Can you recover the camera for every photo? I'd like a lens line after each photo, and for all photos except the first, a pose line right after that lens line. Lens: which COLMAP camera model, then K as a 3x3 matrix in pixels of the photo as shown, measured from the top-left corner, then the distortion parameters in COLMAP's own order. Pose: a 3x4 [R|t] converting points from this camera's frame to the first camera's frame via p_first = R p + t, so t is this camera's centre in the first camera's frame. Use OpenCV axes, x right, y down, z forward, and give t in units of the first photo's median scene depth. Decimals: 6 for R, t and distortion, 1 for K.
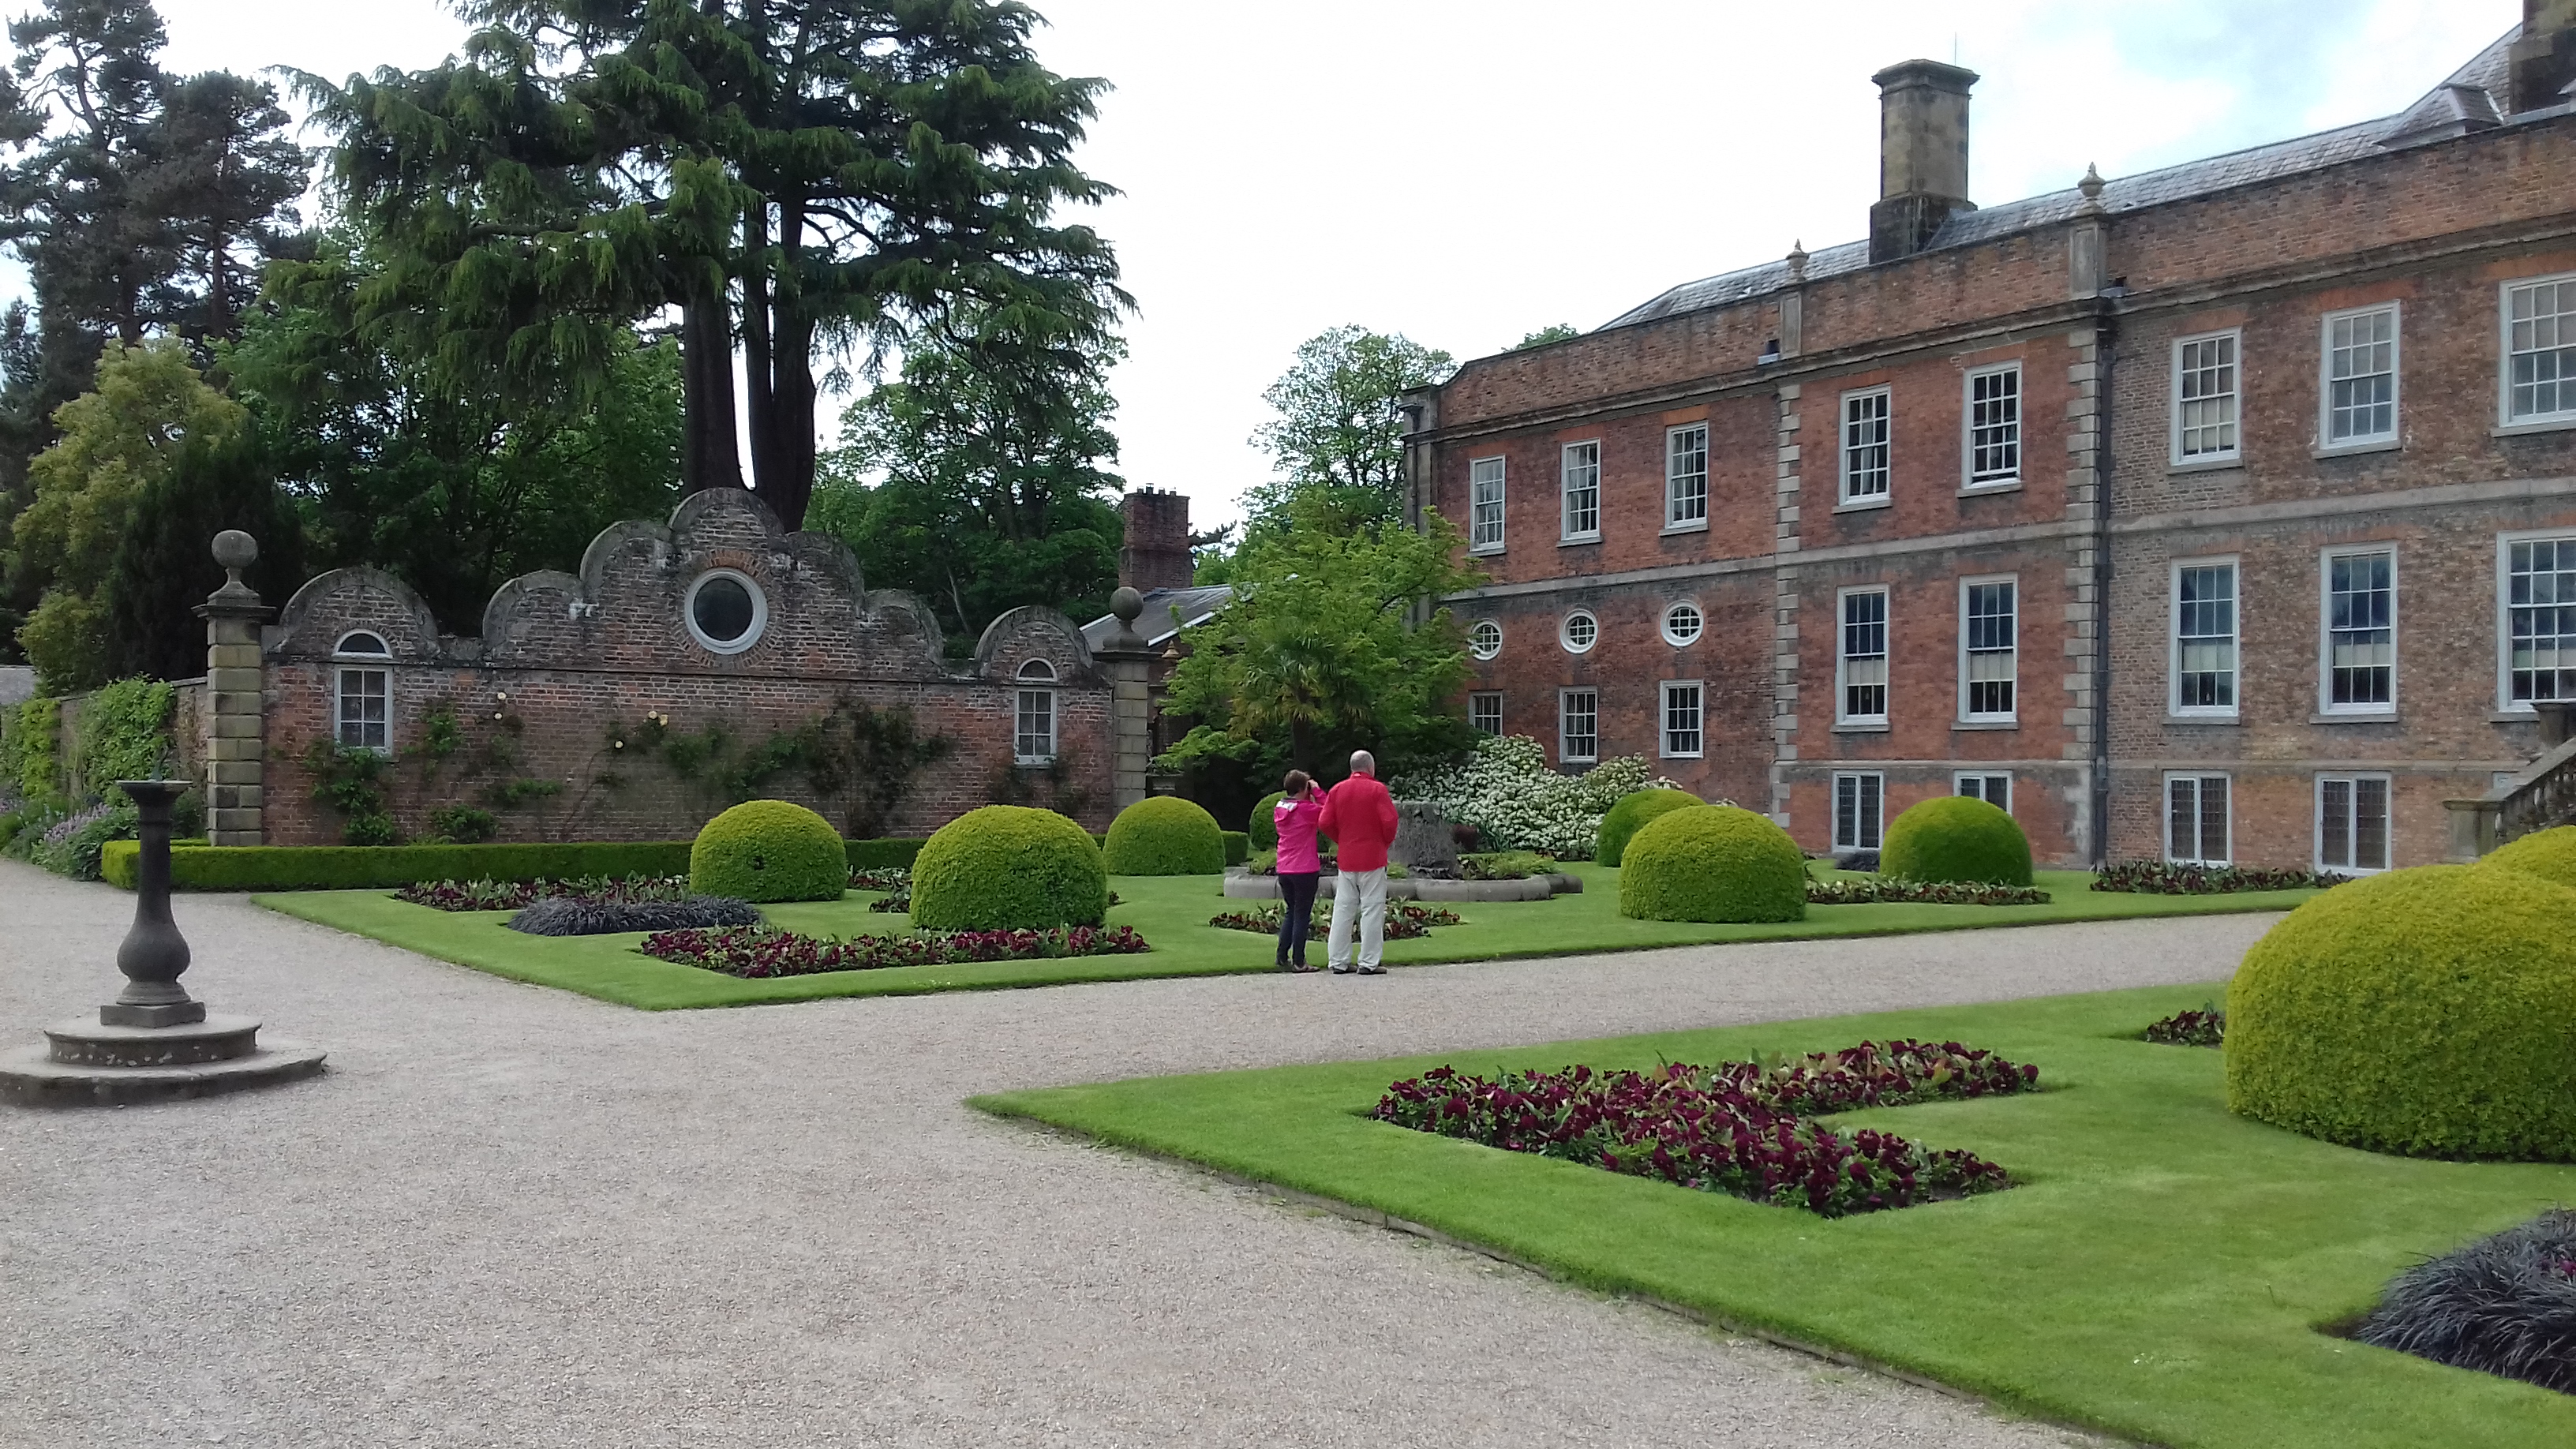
lens RADIAL K [[2362.8, 0, 1289.7], [0, 2362.8, 768.3], [0, 0, 1]] dist [0.096661, -0.214053]
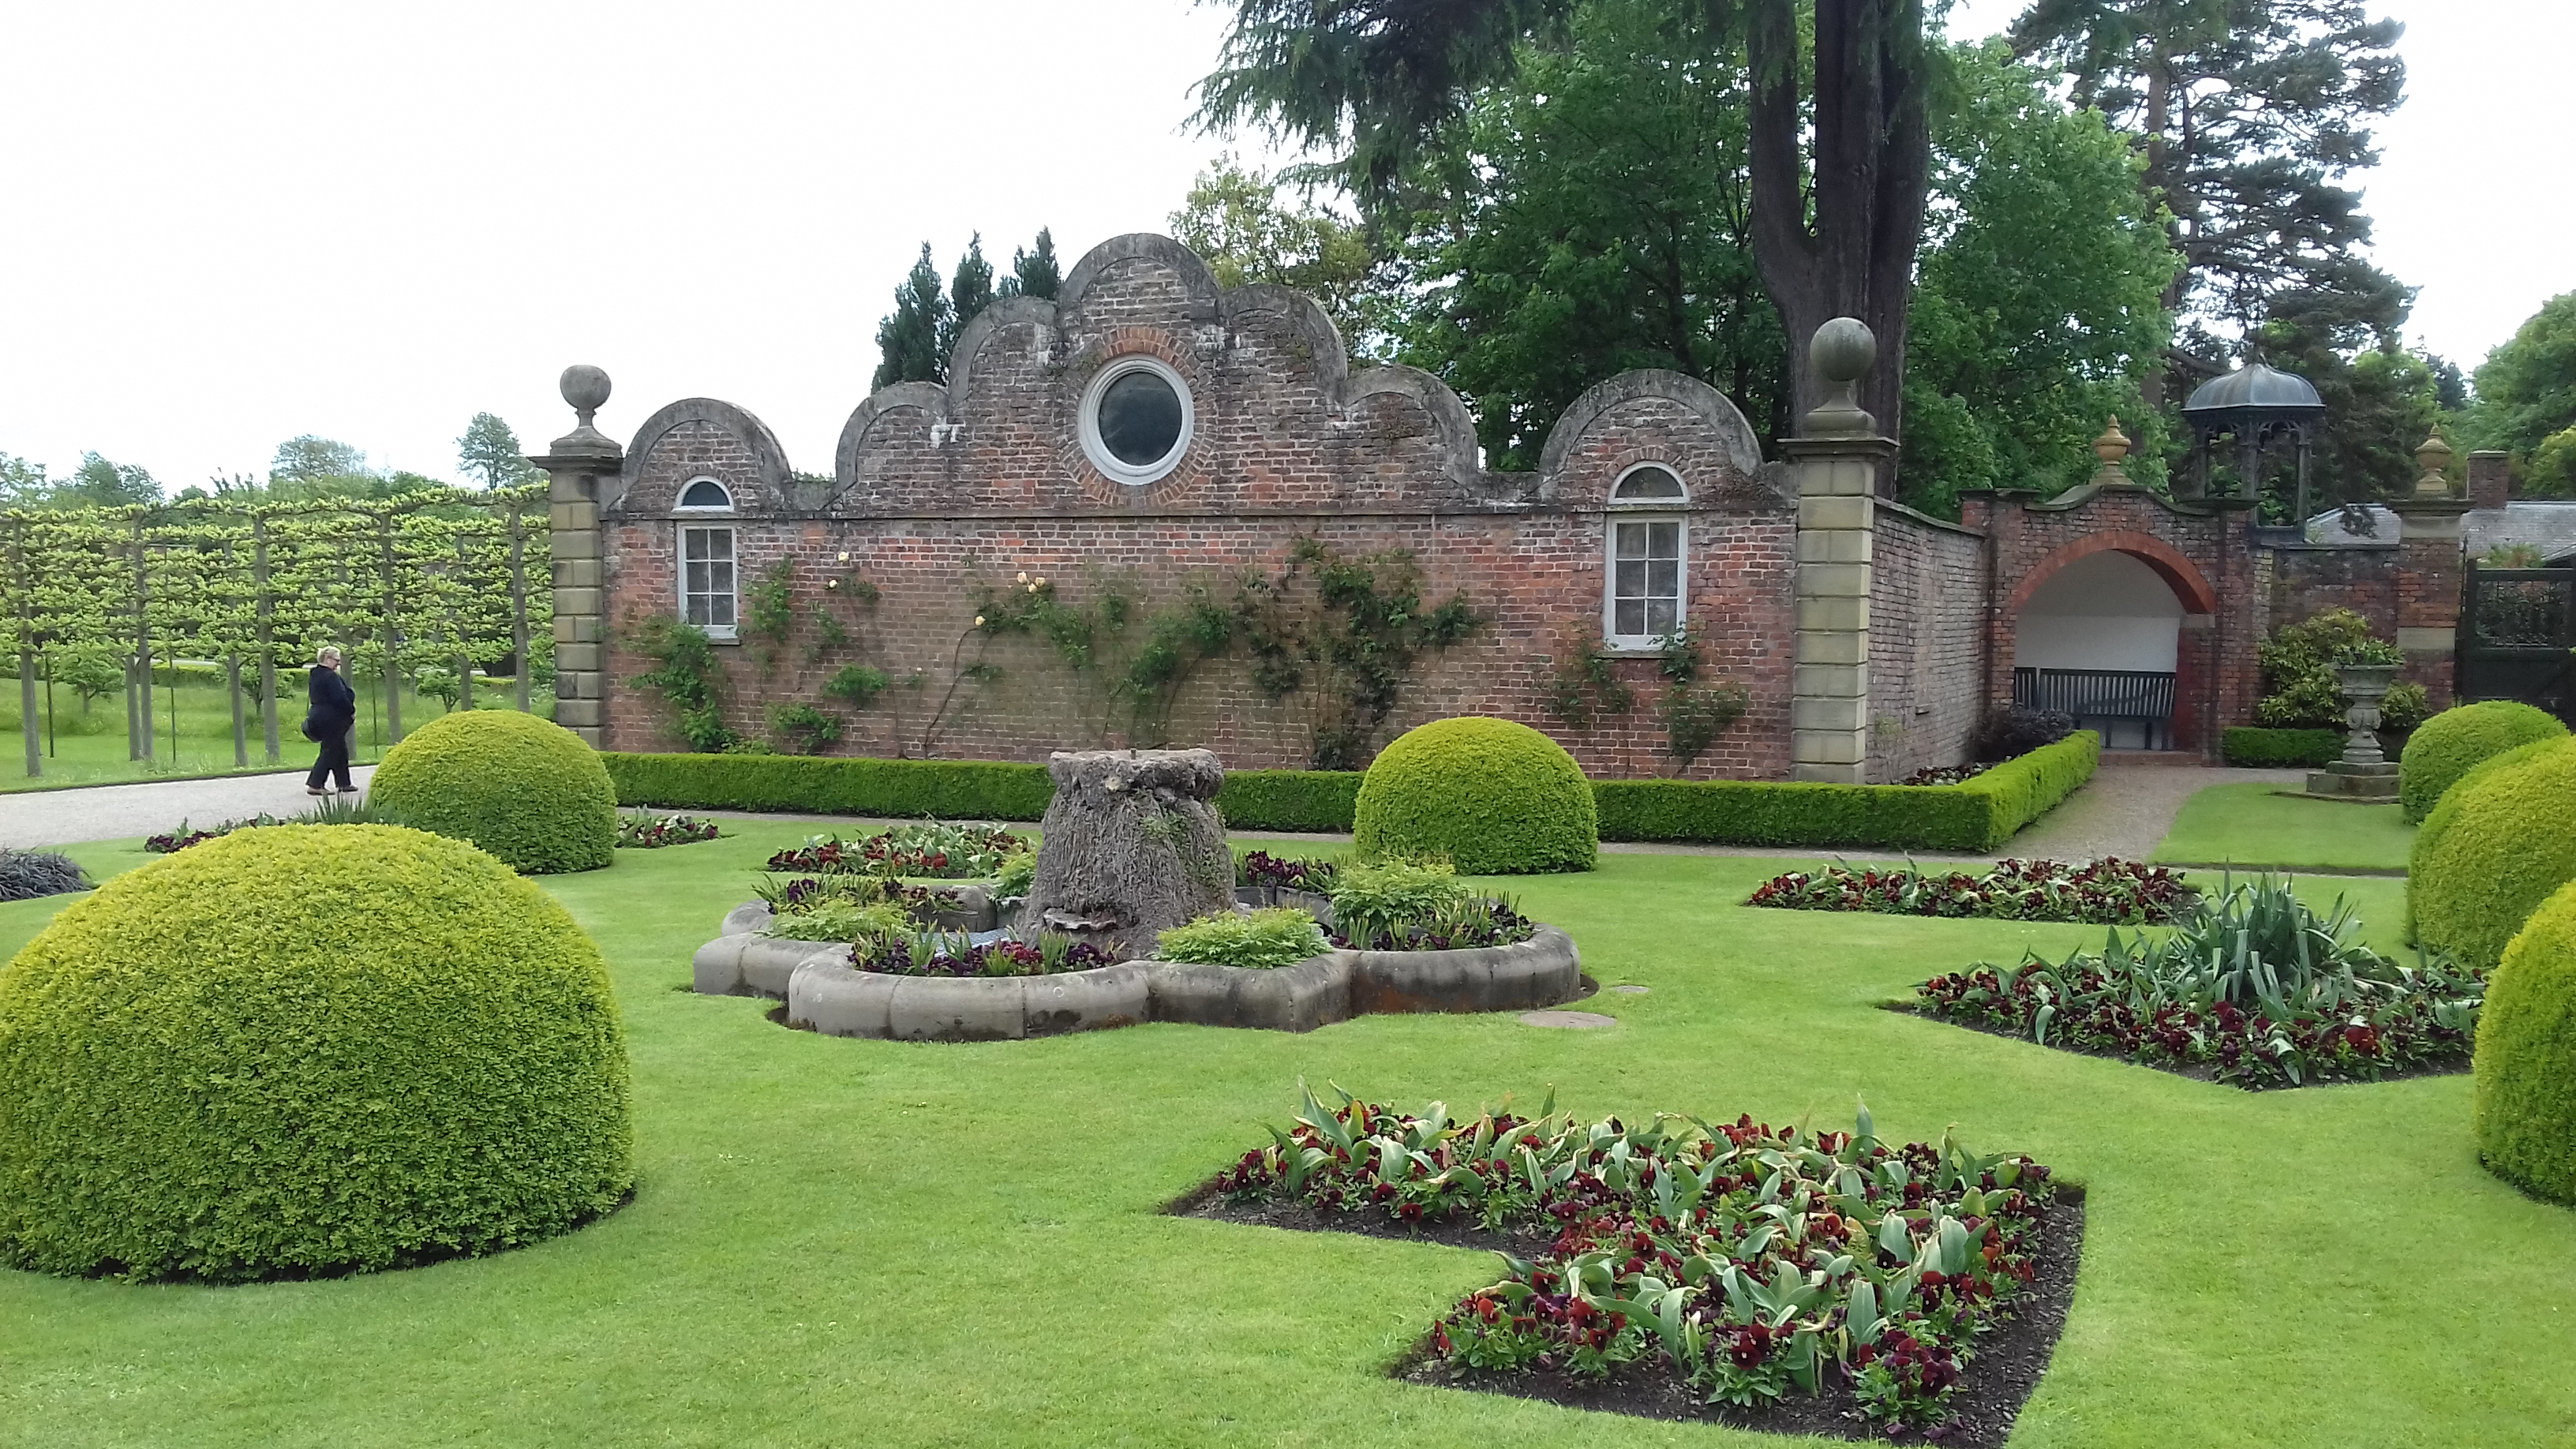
lens RADIAL K [[2333.7, 0, 1280.7], [0, 2333.7, 793.0], [0, 0, 1]] dist [0.094699, -0.217230]
pose [[0.559428, 0.043033, -0.827761, 0.342607], [-0.010518, 0.998940, 0.044824, 0.009052], [0.828812, -0.016369, 0.559288, 0.671800]]
